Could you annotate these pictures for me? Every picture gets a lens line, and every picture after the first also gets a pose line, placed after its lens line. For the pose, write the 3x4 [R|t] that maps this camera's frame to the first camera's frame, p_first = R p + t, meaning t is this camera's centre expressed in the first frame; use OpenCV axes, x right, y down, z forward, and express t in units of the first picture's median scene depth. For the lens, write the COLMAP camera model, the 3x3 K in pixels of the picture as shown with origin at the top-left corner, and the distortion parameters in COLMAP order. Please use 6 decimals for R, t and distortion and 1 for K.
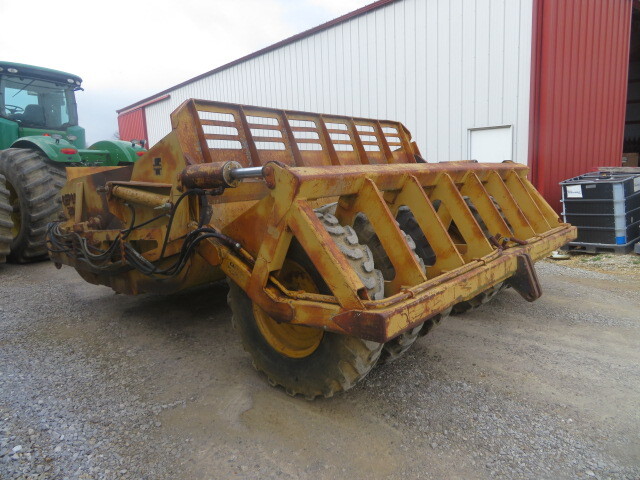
lens RADIAL K [[446.3, 0, 319.6], [0, 446.3, 237.4], [0, 0, 1]] dist [-0.017757, 0.006612]
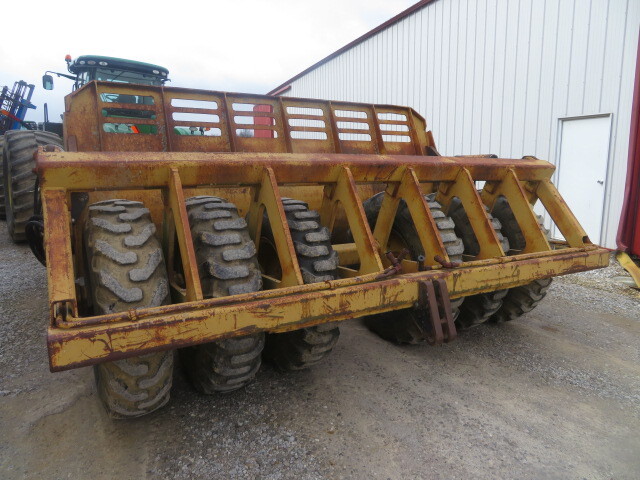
lens RADIAL K [[446.3, 0, 322.5], [0, 446.3, 241.7], [0, 0, 1]] dist [-0.017757, 0.006612]
pose [[0.948359, 0.087874, -0.304784, 0.468642], [-0.080230, 0.996069, 0.037540, -0.036969], [0.306884, -0.011148, 0.951681, 0.224164]]
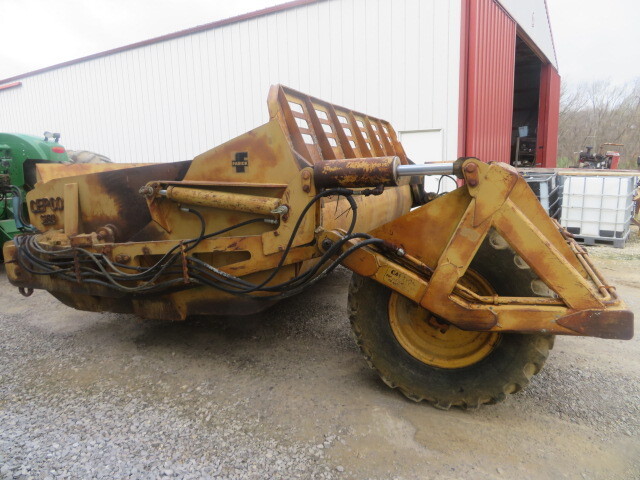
lens RADIAL K [[446.3, 0, 315.2], [0, 446.3, 237.0], [0, 0, 1]] dist [-0.017757, 0.006612]
pose [[0.949674, -0.042740, 0.310309, -0.468147], [0.044093, 0.999024, 0.002658, -0.014979], [-0.310120, 0.011159, 0.950632, 0.153223]]
